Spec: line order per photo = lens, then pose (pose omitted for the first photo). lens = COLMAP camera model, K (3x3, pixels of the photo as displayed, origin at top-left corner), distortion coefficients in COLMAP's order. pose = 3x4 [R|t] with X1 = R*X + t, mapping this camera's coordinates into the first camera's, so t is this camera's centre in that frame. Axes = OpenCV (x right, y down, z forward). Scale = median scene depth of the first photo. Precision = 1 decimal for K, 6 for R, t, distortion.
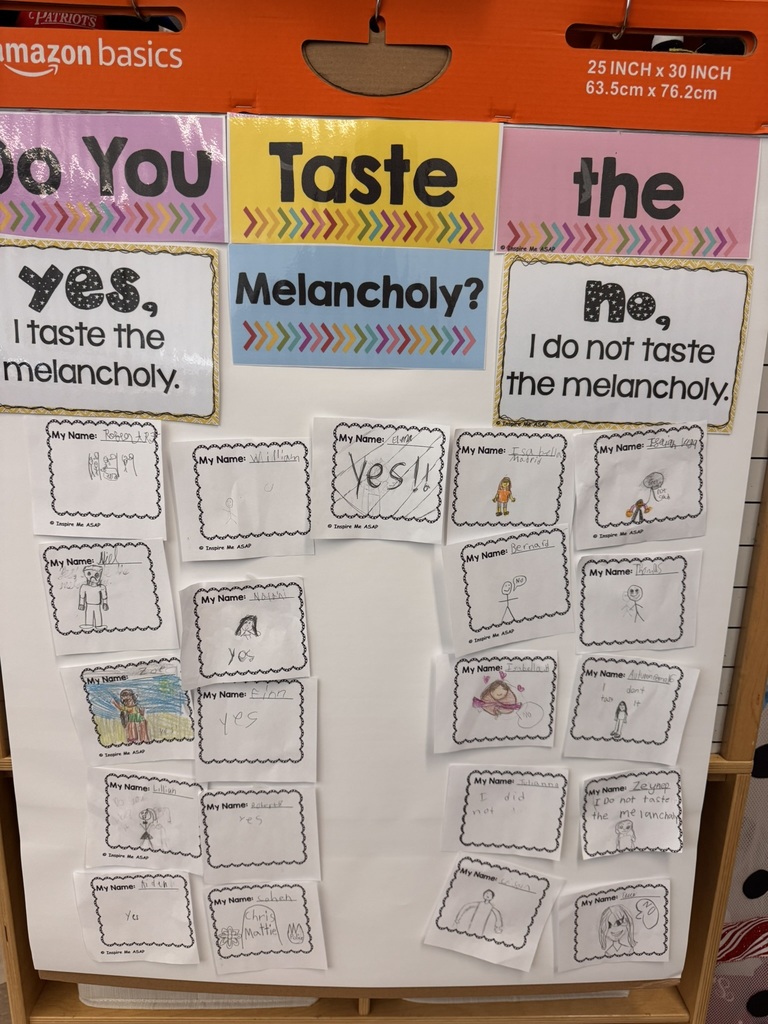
lens RADIAL K [[719.7, 0, 384.6], [0, 719.7, 511.7], [0, 0, 1]] dist [0.026112, -0.036823]
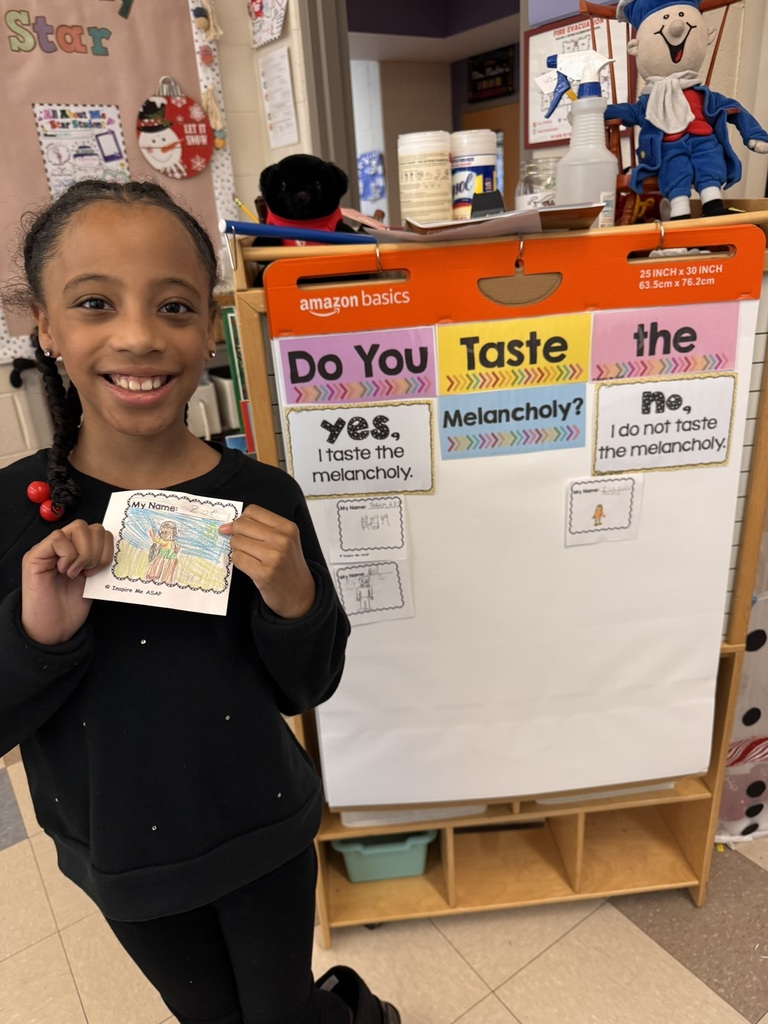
lens RADIAL K [[719.7, 0, 382.0], [0, 719.7, 519.0], [0, 0, 1]] dist [0.026112, -0.036823]
pose [[0.994734, -0.102410, -0.004080, -0.364963], [0.101795, 0.982557, 0.155623, -0.352350], [-0.011929, -0.155219, 0.987808, -0.749147]]
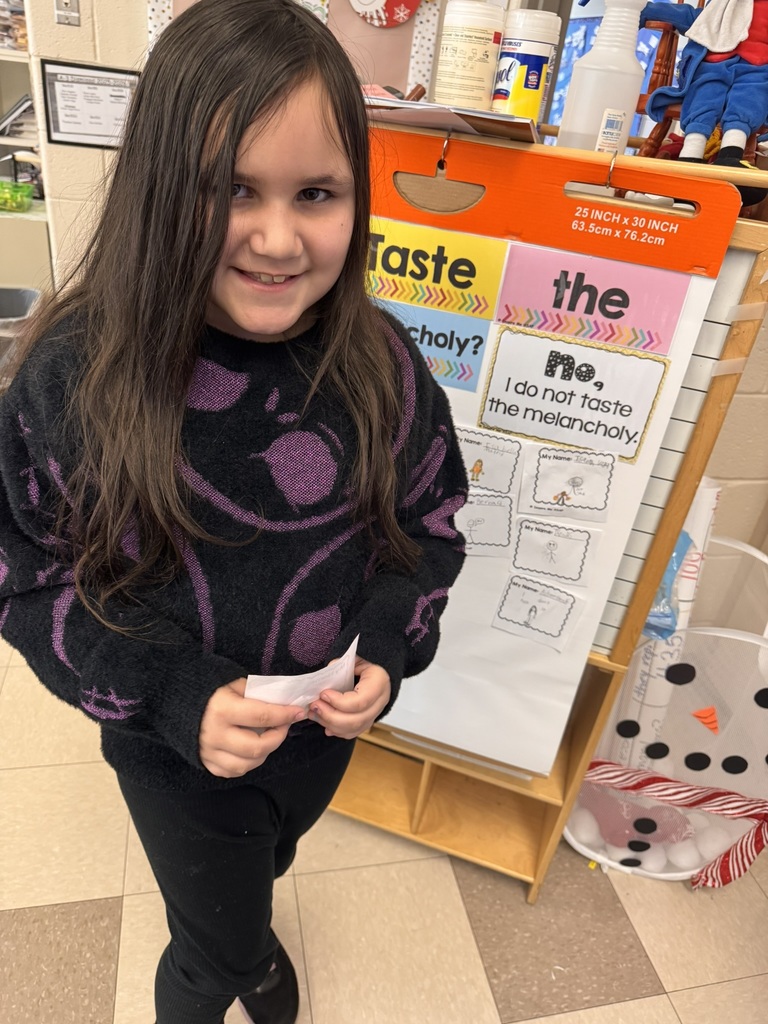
lens RADIAL K [[719.7, 0, 374.1], [0, 719.7, 512.0], [0, 0, 1]] dist [0.026112, -0.036823]
pose [[0.936401, 0.244998, -0.251257, 0.394756], [-0.169644, 0.942774, 0.287049, -0.370011], [0.307205, -0.226169, 0.924377, -0.593018]]
